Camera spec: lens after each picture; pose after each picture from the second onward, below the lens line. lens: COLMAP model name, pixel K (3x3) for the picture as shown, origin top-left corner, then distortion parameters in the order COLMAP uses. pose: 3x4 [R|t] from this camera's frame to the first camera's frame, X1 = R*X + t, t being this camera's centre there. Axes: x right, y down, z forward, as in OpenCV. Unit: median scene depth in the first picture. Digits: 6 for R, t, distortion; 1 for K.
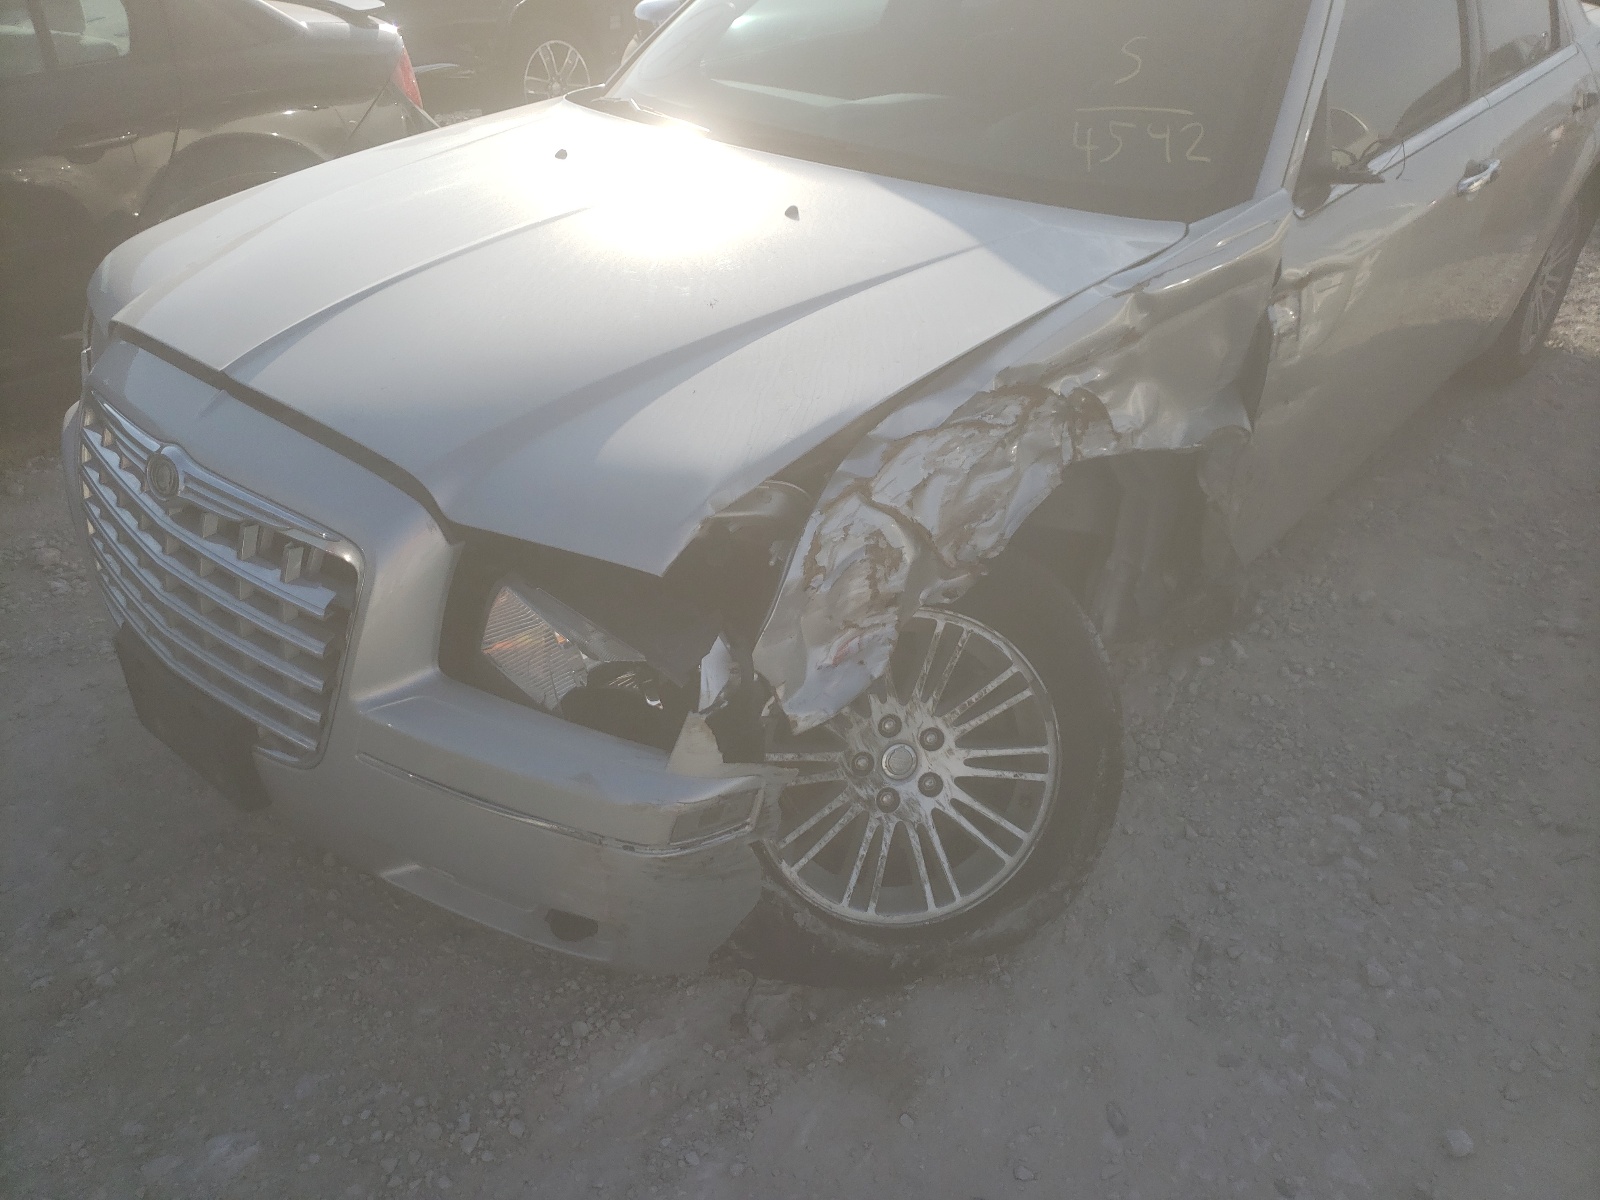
lens RADIAL K [[1236.8, 0, 800.0], [0, 1236.8, 600.0], [0, 0, 1]] dist [0.010293, -0.006646]
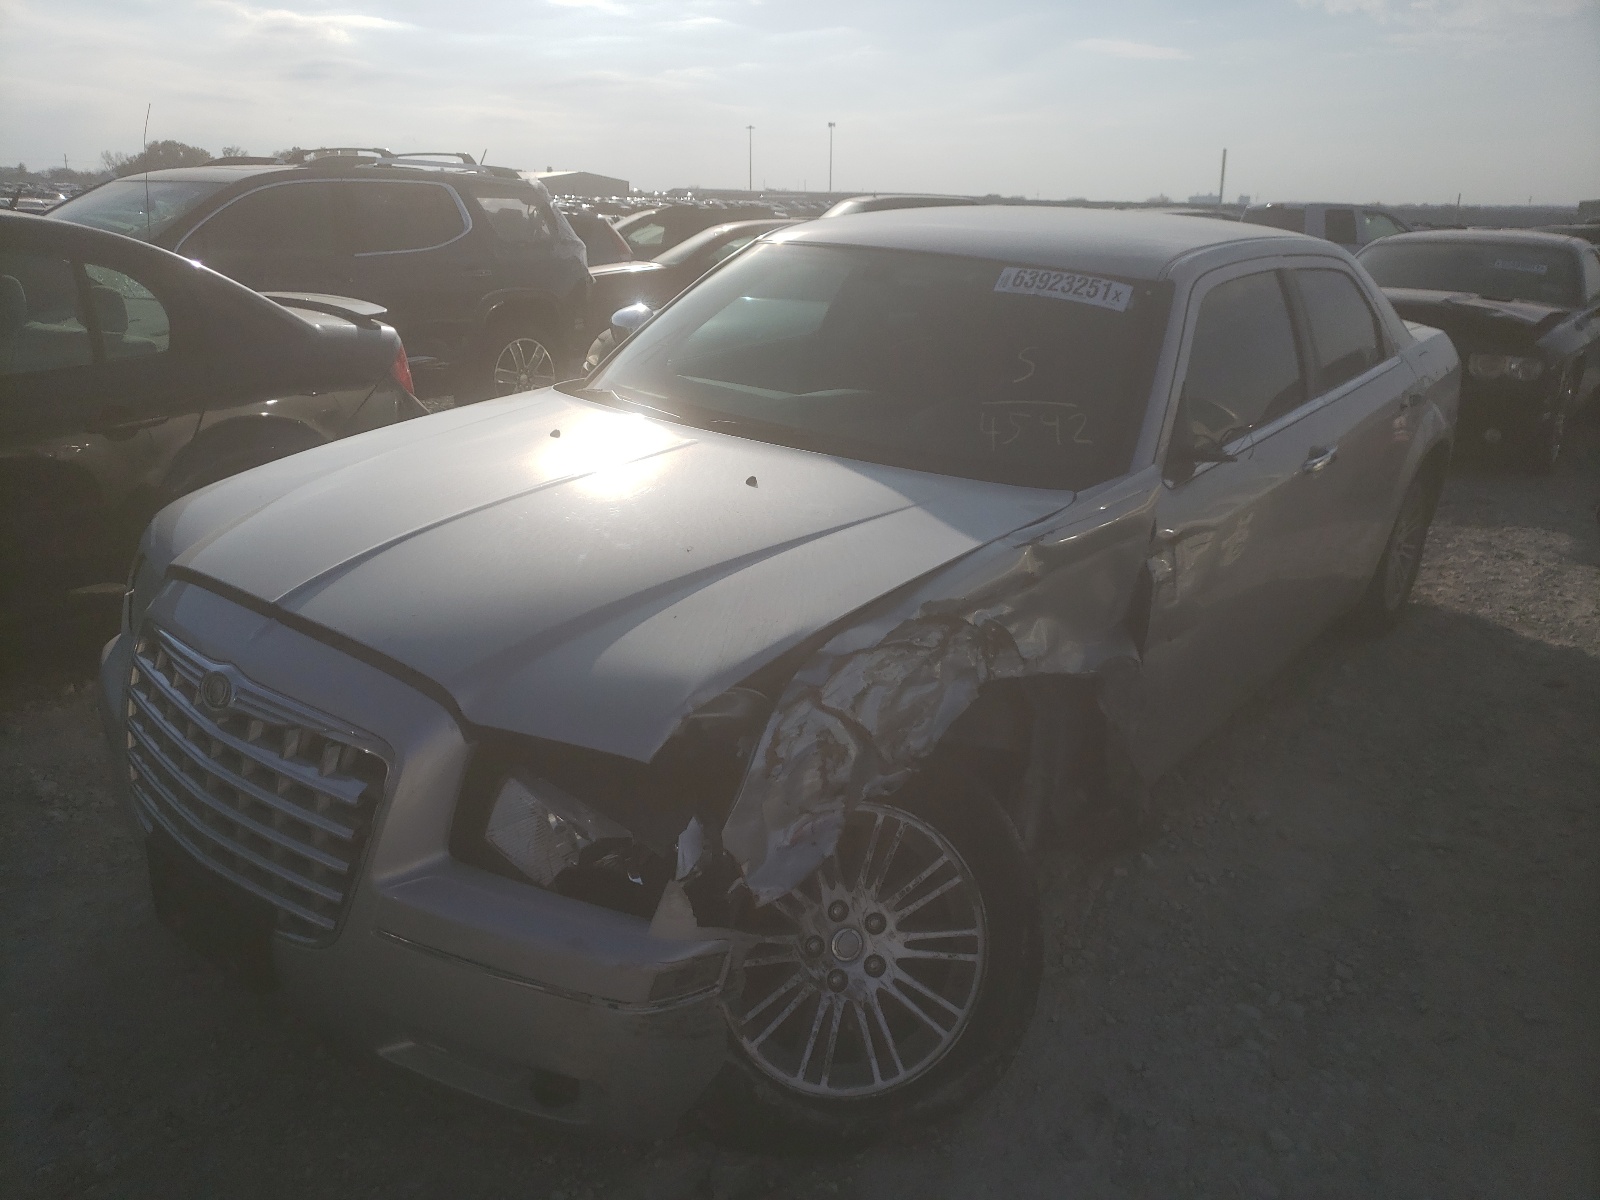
lens RADIAL K [[1236.8, 0, 800.0], [0, 1236.8, 600.0], [0, 0, 1]] dist [0.010293, -0.006646]
pose [[0.998838, 0.002221, 0.048148, -0.017714], [0.008155, 0.976749, -0.214229, 0.065591], [-0.047504, 0.214373, 0.975596, -0.169582]]
